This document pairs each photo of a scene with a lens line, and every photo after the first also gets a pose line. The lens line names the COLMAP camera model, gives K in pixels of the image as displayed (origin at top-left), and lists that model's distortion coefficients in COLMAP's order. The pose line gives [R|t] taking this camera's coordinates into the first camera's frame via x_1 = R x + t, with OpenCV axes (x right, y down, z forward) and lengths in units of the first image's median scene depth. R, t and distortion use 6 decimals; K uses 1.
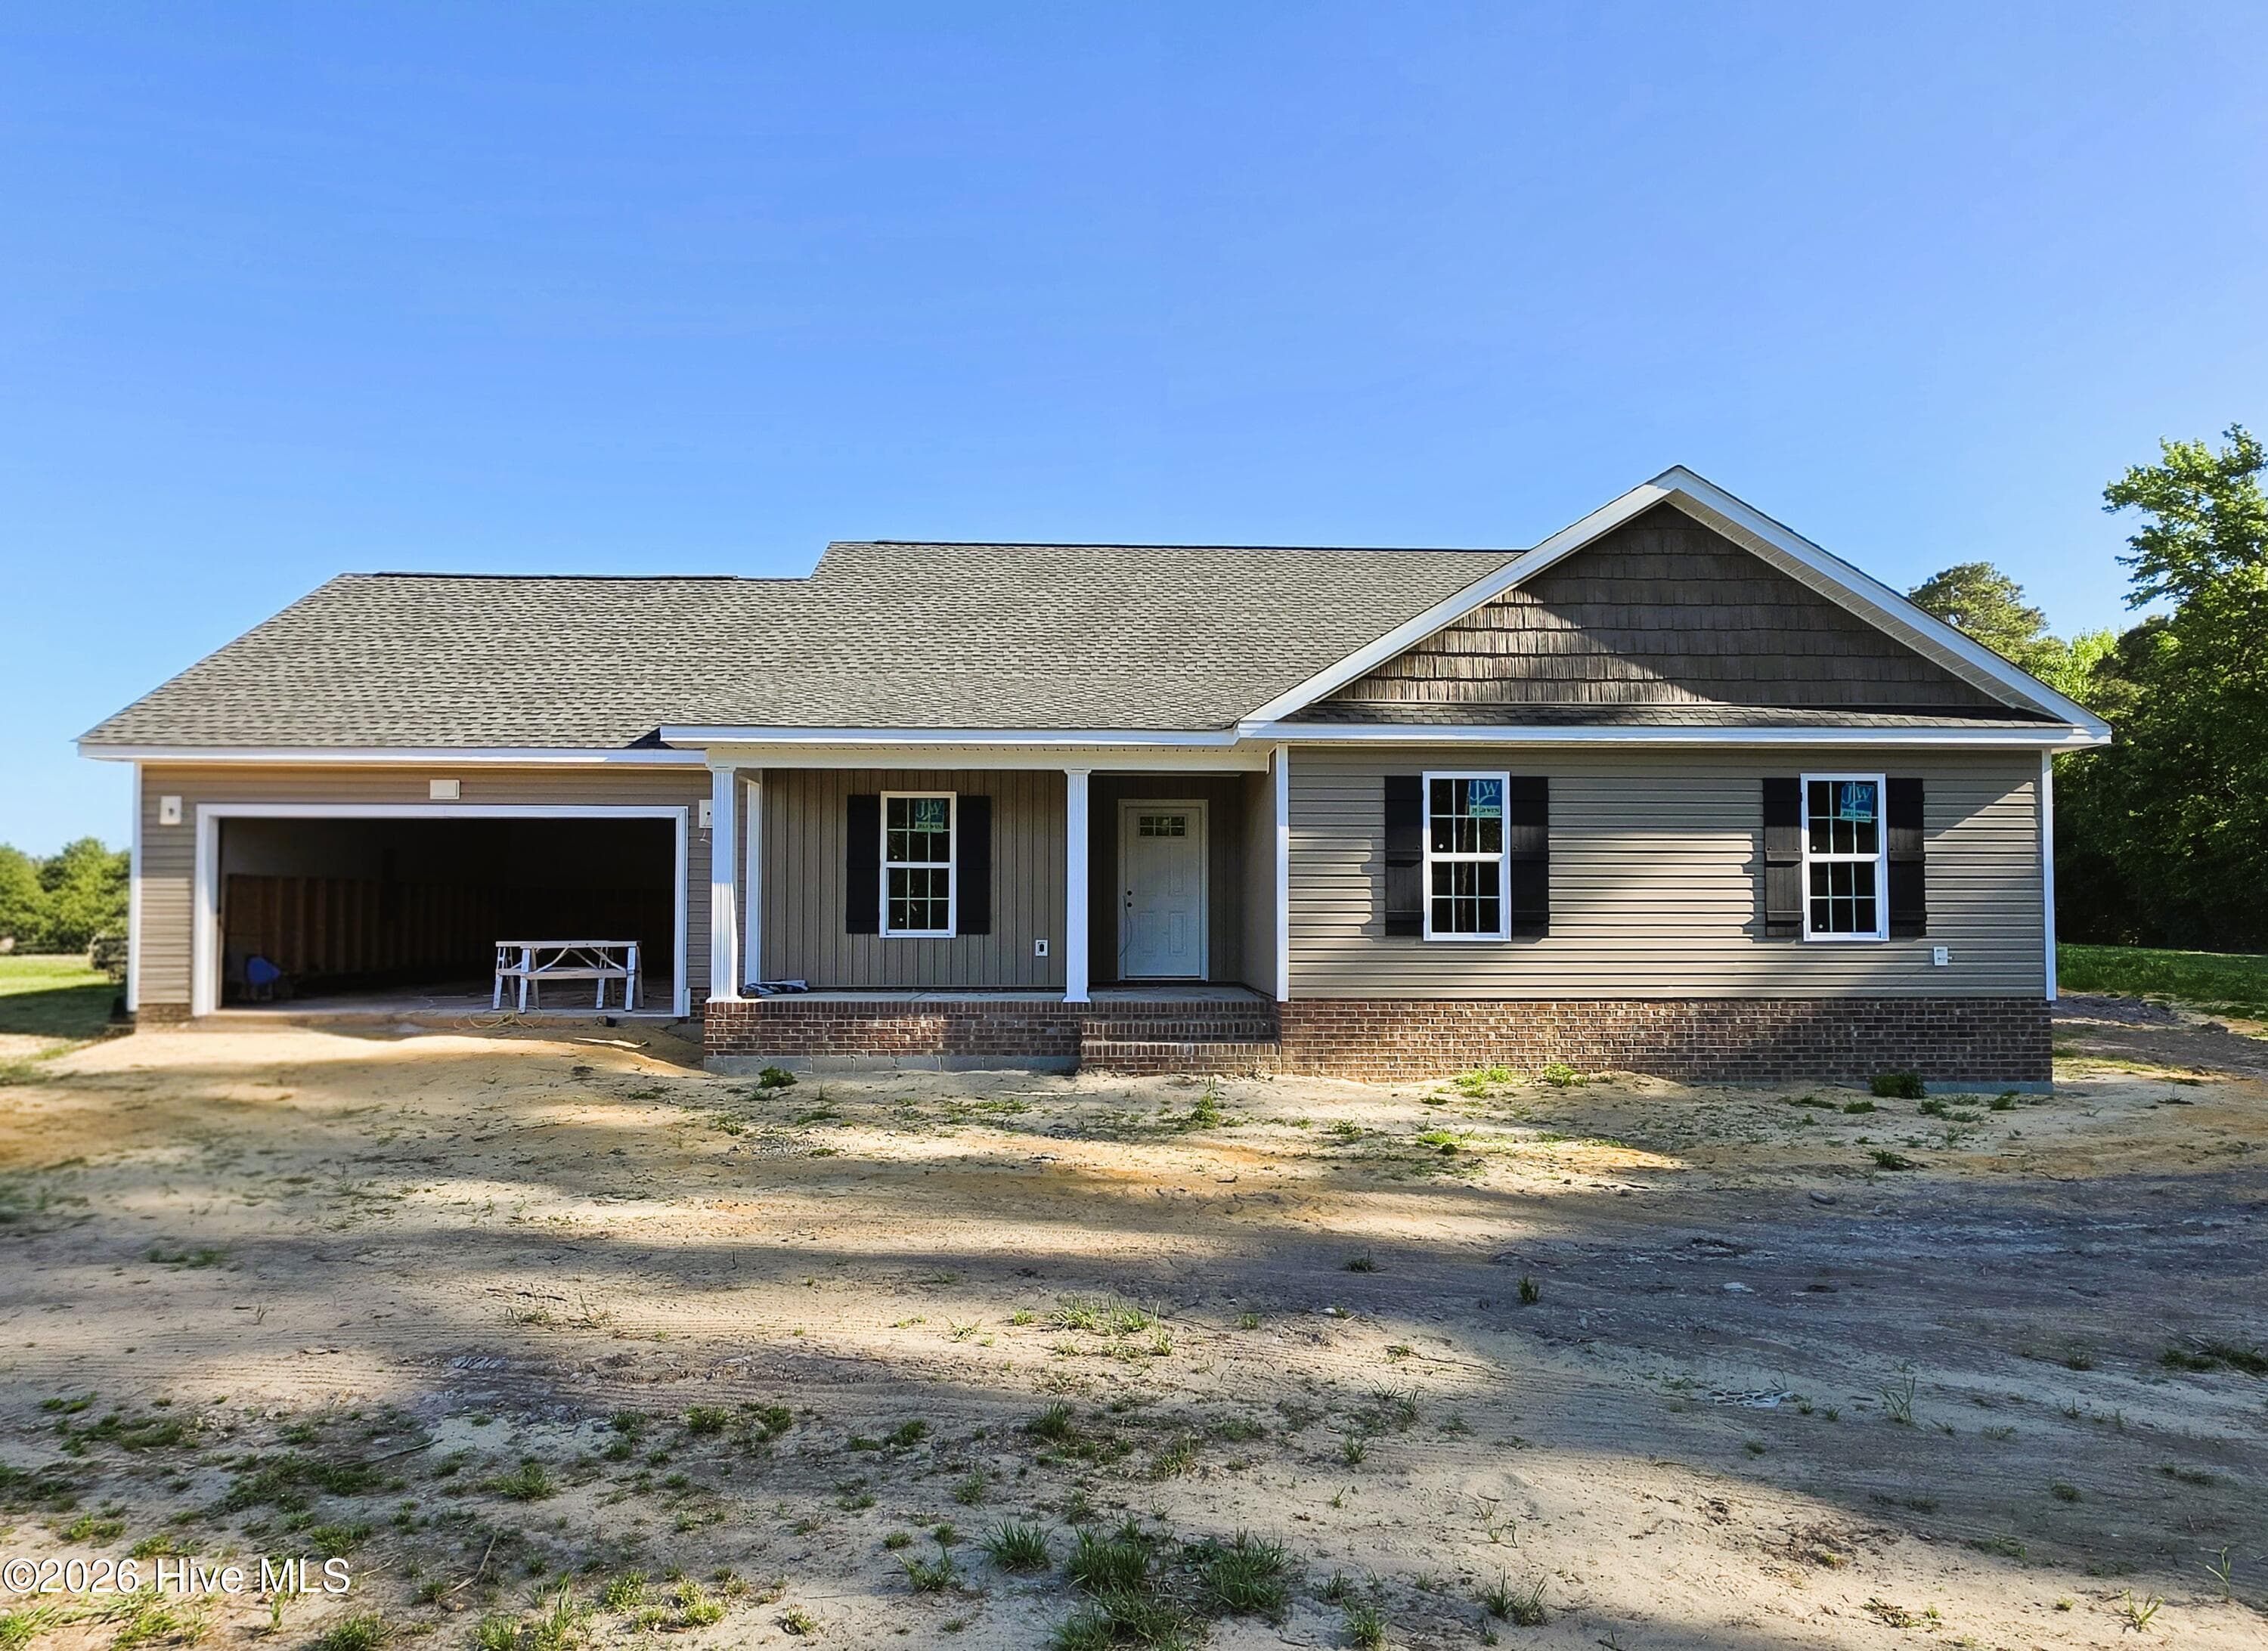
lens RADIAL K [[1290.2, 0, 1154.2], [0, 1290.2, 873.0], [0, 0, 1]] dist [-0.017481, 0.038571]
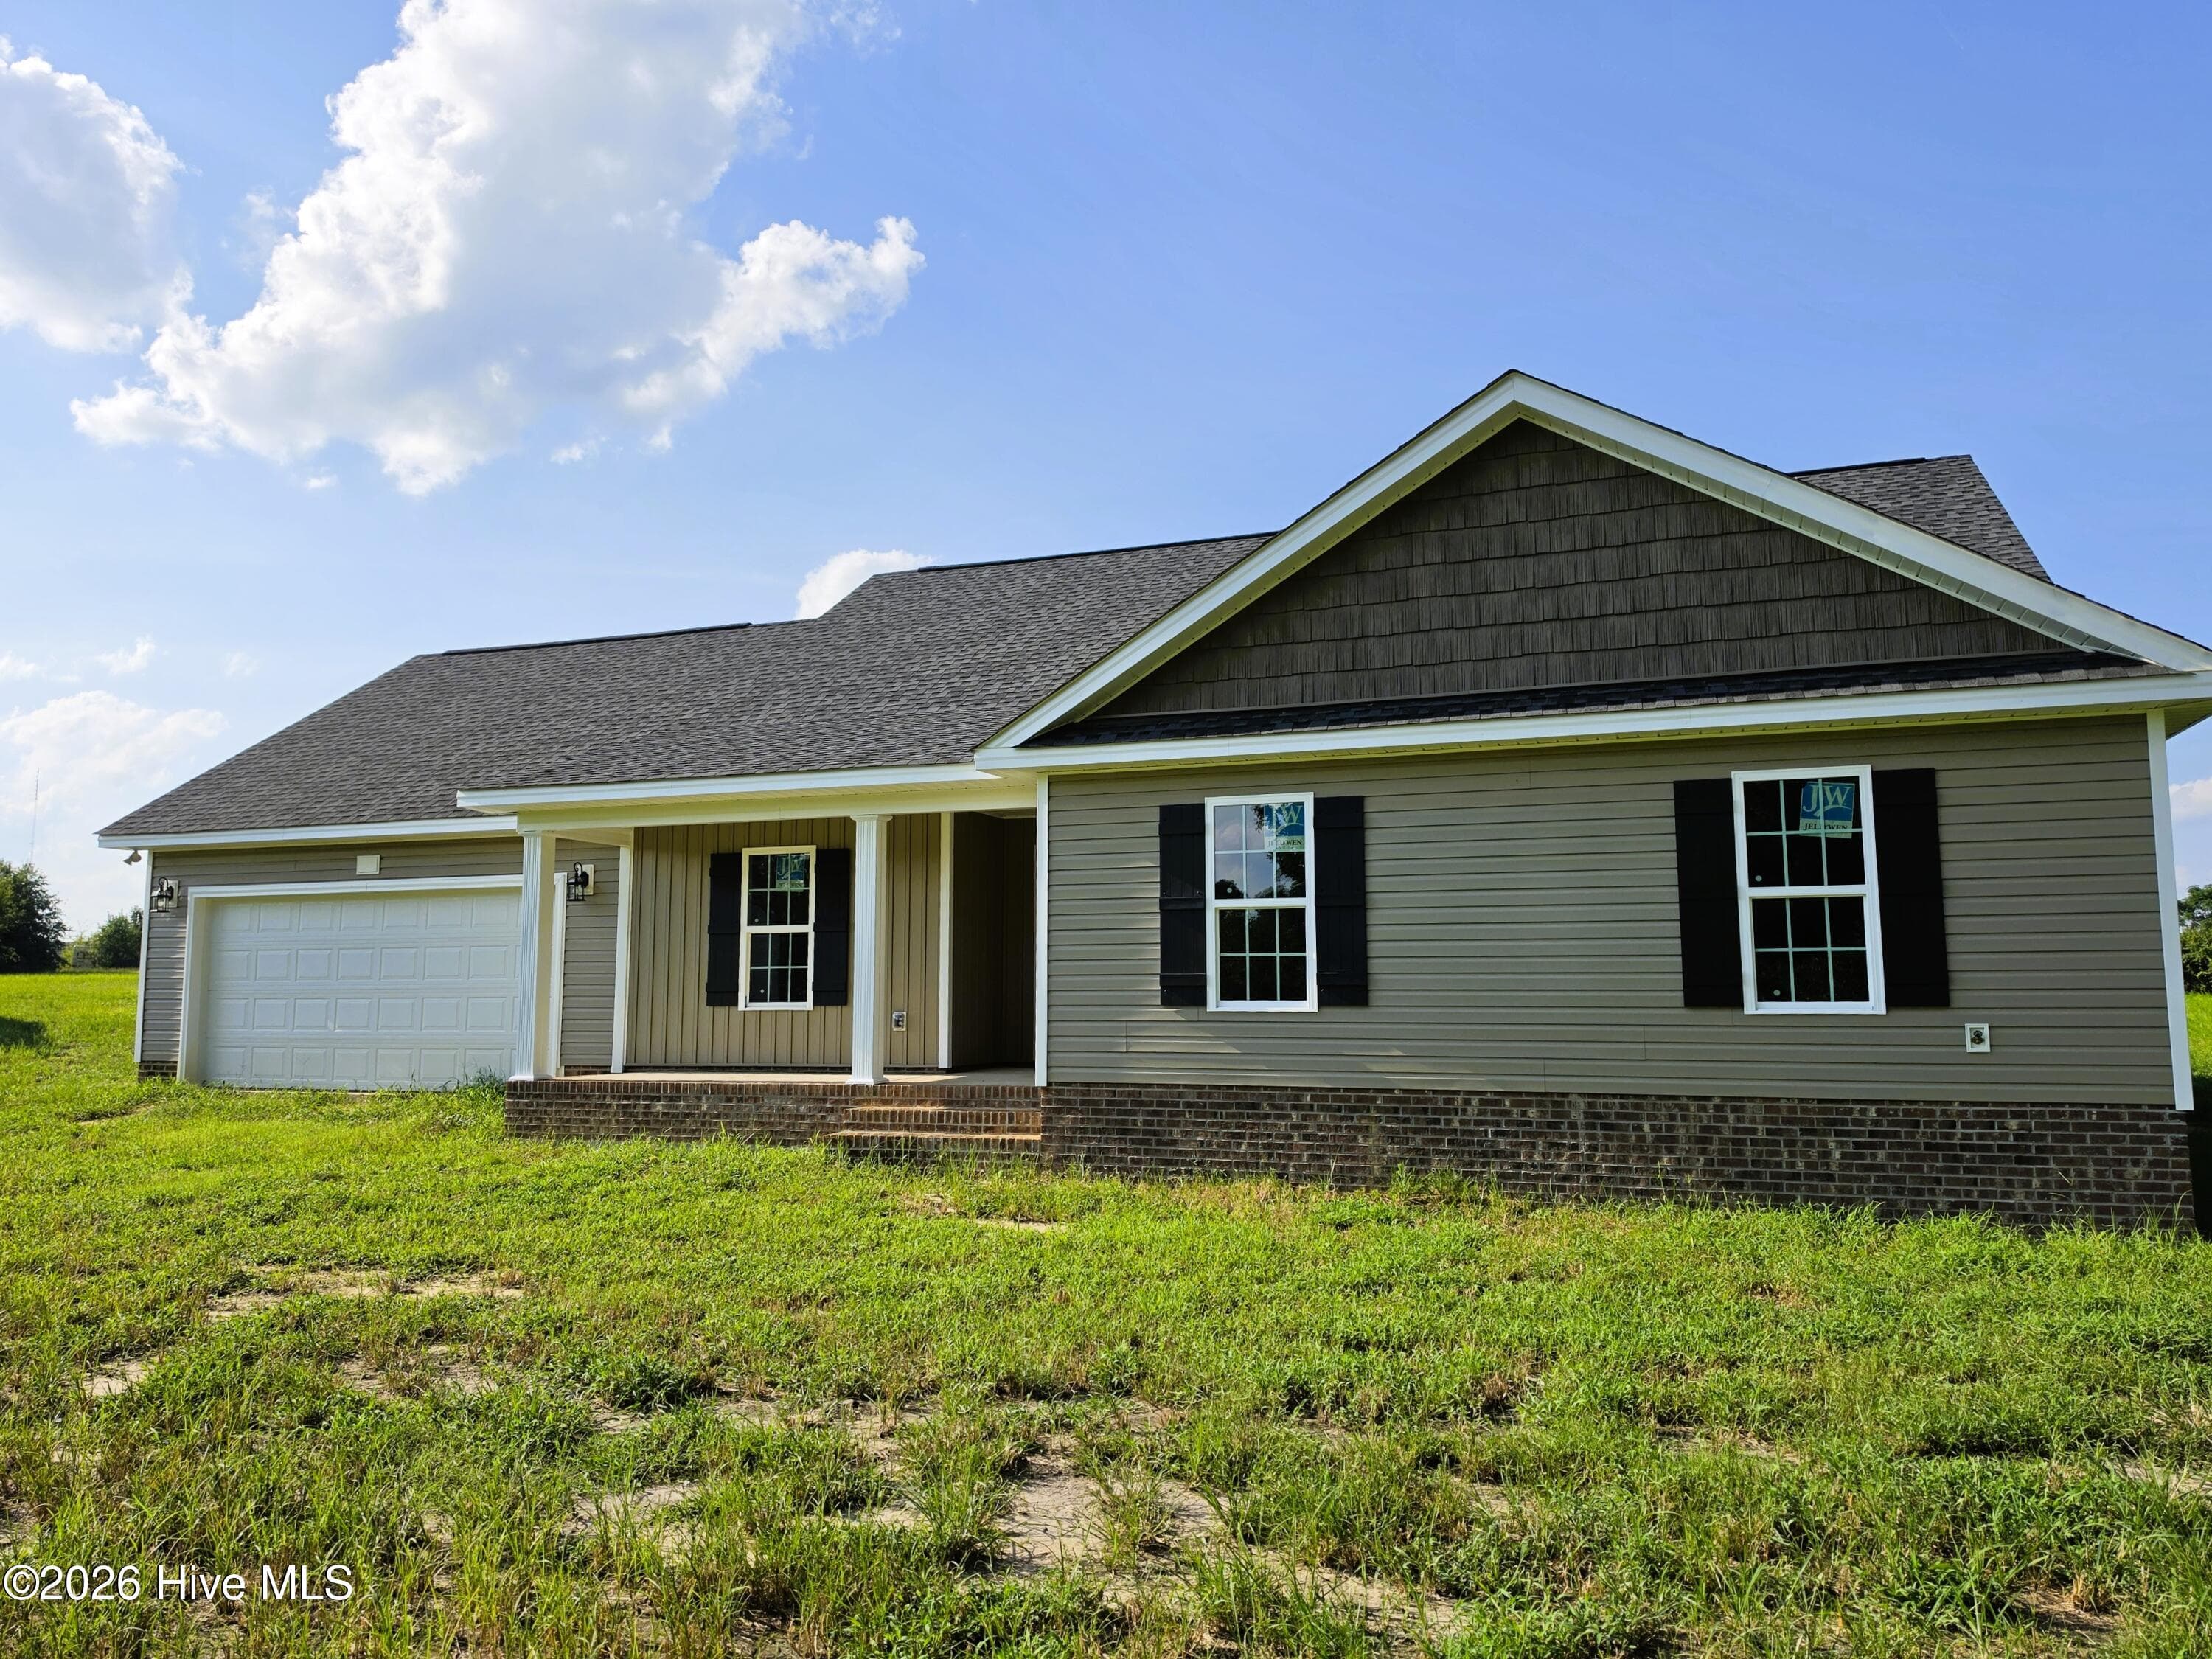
lens RADIAL K [[1529.6, 0, 1120.6], [0, 1529.6, 823.6], [0, 0, 1]] dist [0.109928, -0.142409]
pose [[0.928911, -0.046502, -0.367372, 0.441974], [0.020025, 0.996940, -0.075559, 0.006677], [0.369762, 0.062831, 0.927000, 0.088864]]
